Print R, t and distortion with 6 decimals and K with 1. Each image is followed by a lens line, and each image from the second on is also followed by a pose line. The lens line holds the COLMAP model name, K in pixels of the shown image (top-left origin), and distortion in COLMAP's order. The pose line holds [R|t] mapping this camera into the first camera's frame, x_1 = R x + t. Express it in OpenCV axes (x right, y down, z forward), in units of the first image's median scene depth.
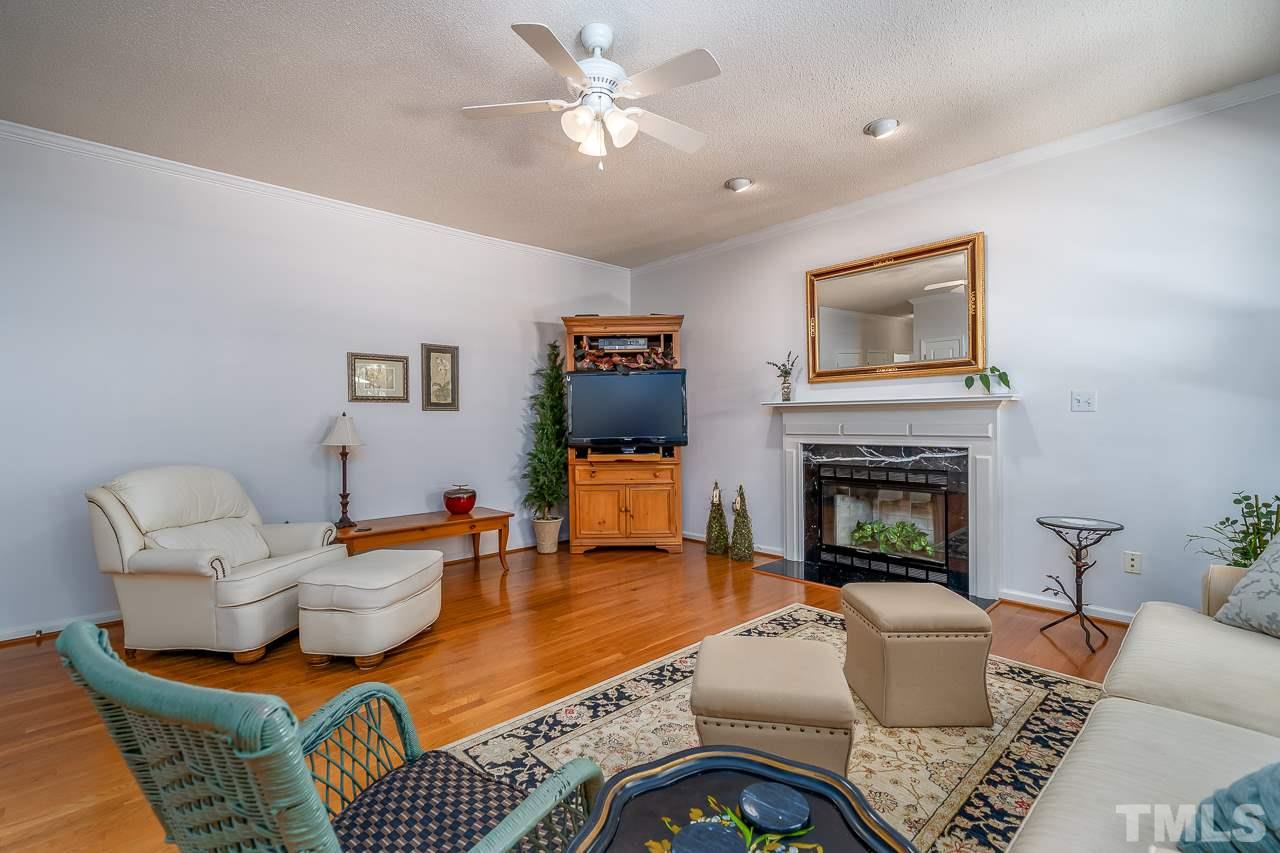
lens RADIAL K [[559.8, 0, 642.0], [0, 559.8, 429.4], [0, 0, 1]] dist [0.001312, 0.000939]
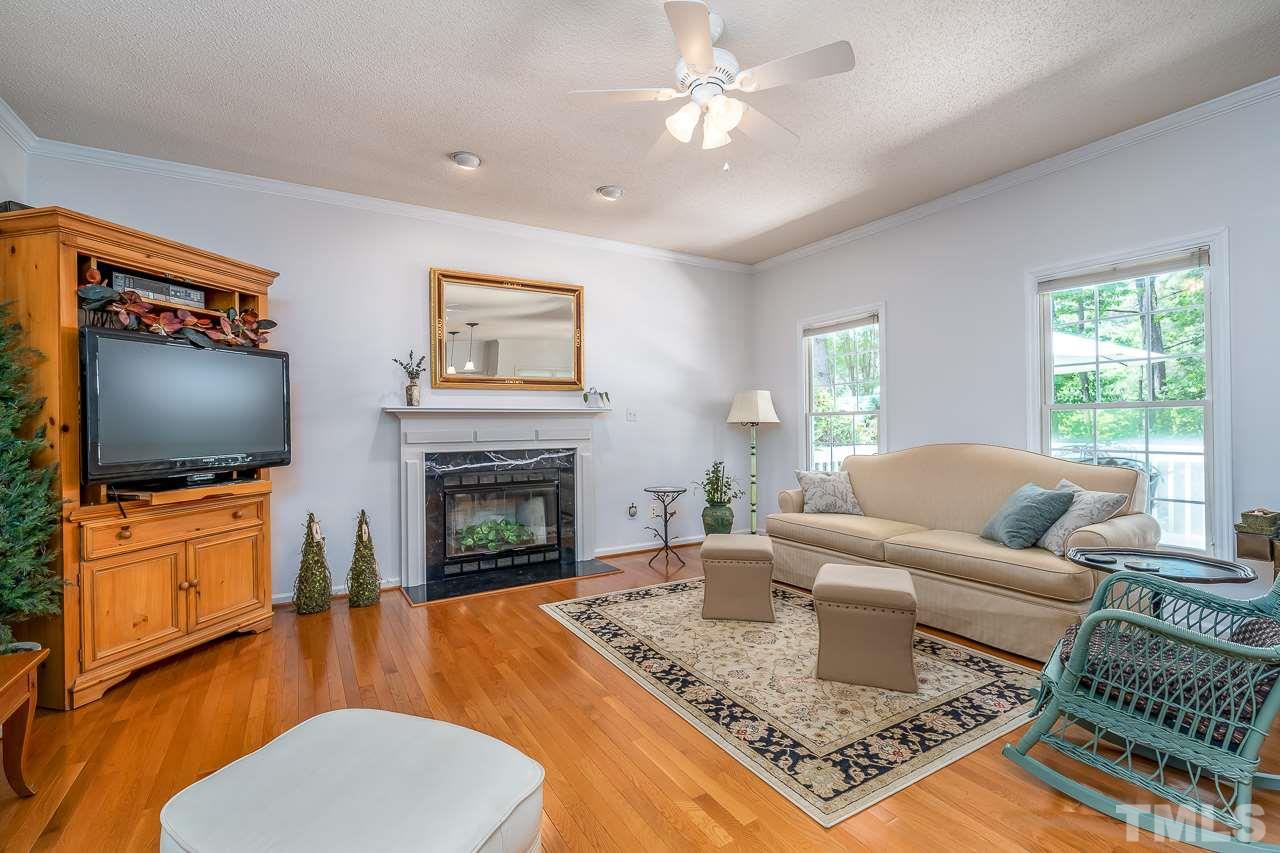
lens RADIAL K [[559.8, 0, 635.9], [0, 559.8, 422.5], [0, 0, 1]] dist [0.001312, 0.000939]
pose [[0.220165, 0.011530, 0.975394, -0.543171], [0.024379, 0.999553, -0.017319, -0.000392], [-0.975158, 0.027592, 0.219786, 0.476543]]
